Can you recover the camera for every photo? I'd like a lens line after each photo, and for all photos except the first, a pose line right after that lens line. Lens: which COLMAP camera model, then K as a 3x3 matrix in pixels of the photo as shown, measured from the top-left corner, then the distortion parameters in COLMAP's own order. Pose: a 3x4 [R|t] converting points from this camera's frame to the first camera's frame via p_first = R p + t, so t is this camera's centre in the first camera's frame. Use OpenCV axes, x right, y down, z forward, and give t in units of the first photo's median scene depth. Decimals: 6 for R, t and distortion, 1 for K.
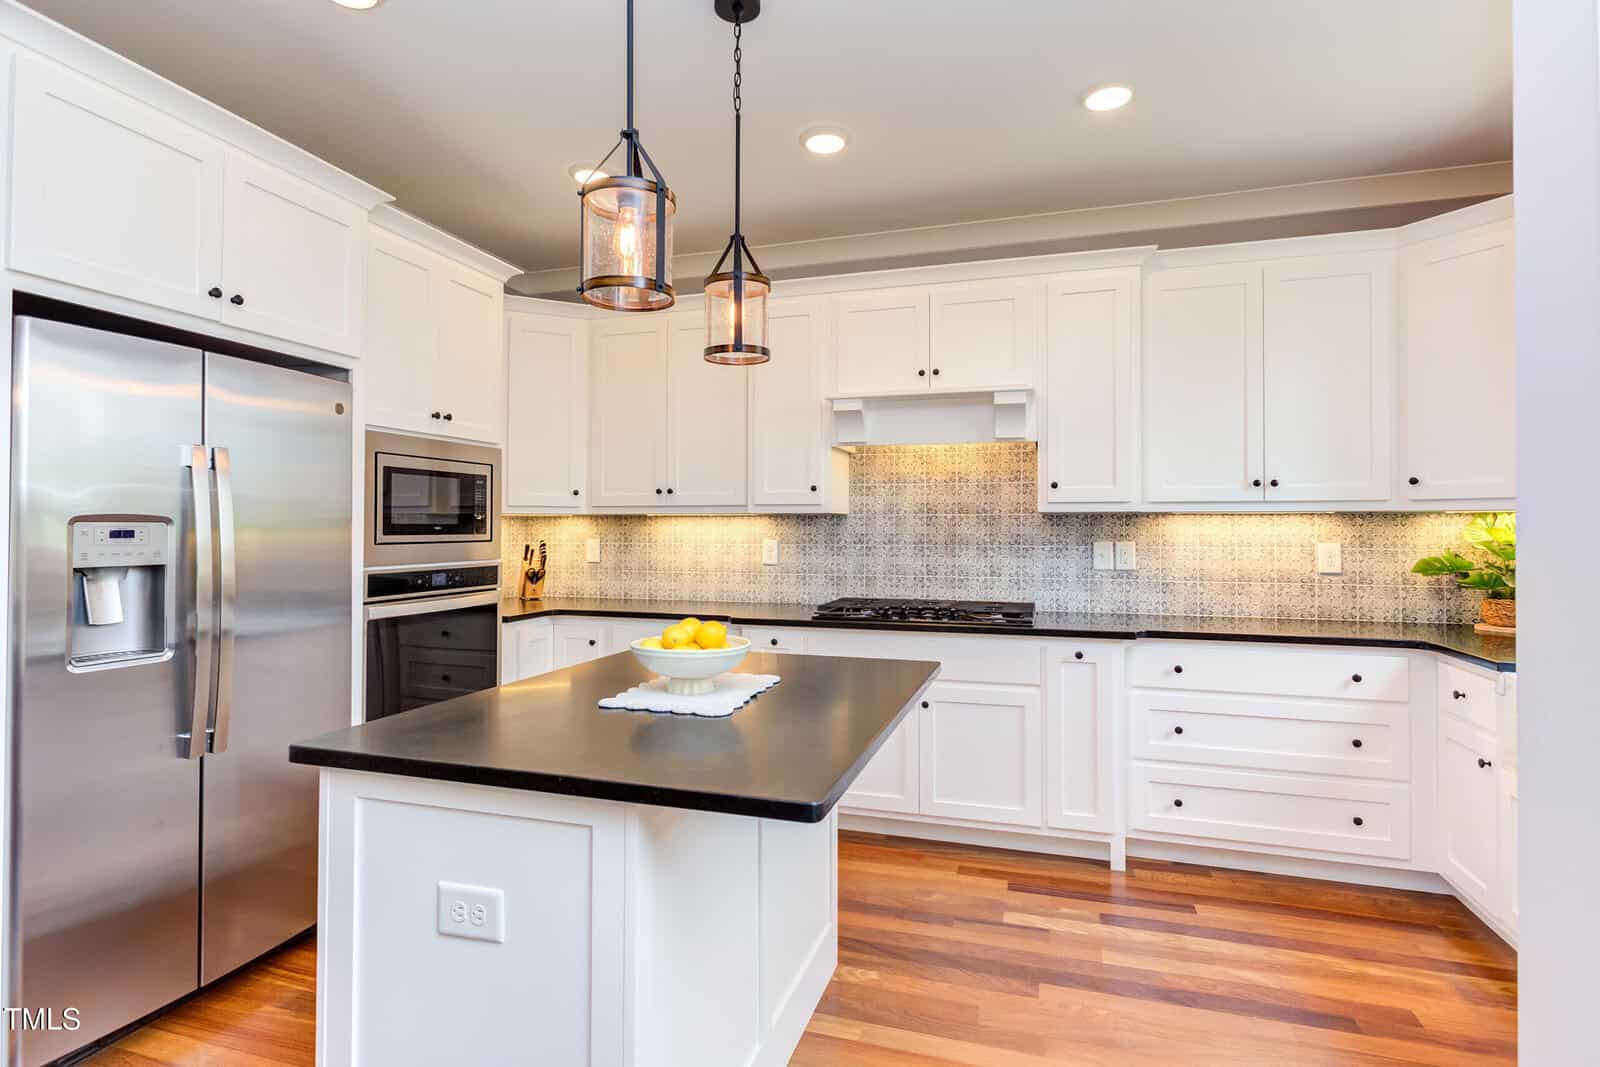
lens RADIAL K [[800.9, 0, 820.4], [0, 800.9, 522.7], [0, 0, 1]] dist [0.000380, 0.000039]
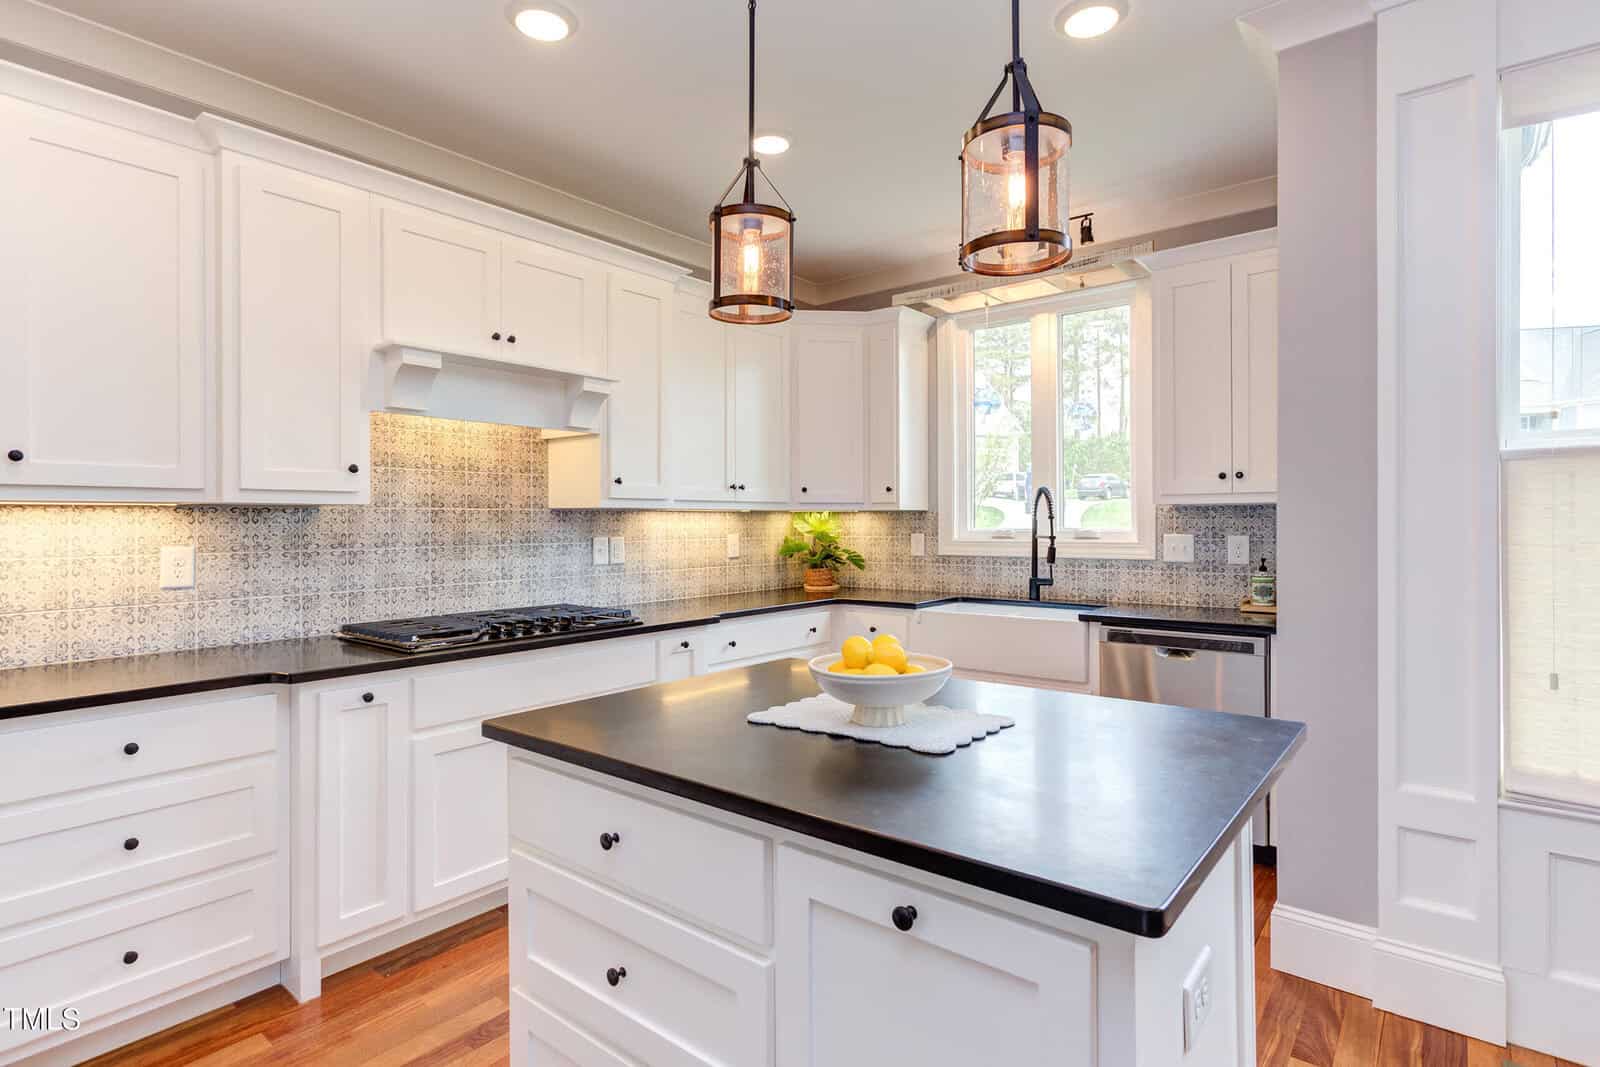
lens RADIAL K [[800.9, 0, 820.4], [0, 800.9, 522.7], [0, 0, 1]] dist [0.000380, 0.000039]
pose [[0.372517, -0.005204, 0.928011, -0.477380], [-0.001324, 0.999980, 0.006139, -0.001189], [-0.928024, -0.003516, 0.372503, 0.355488]]
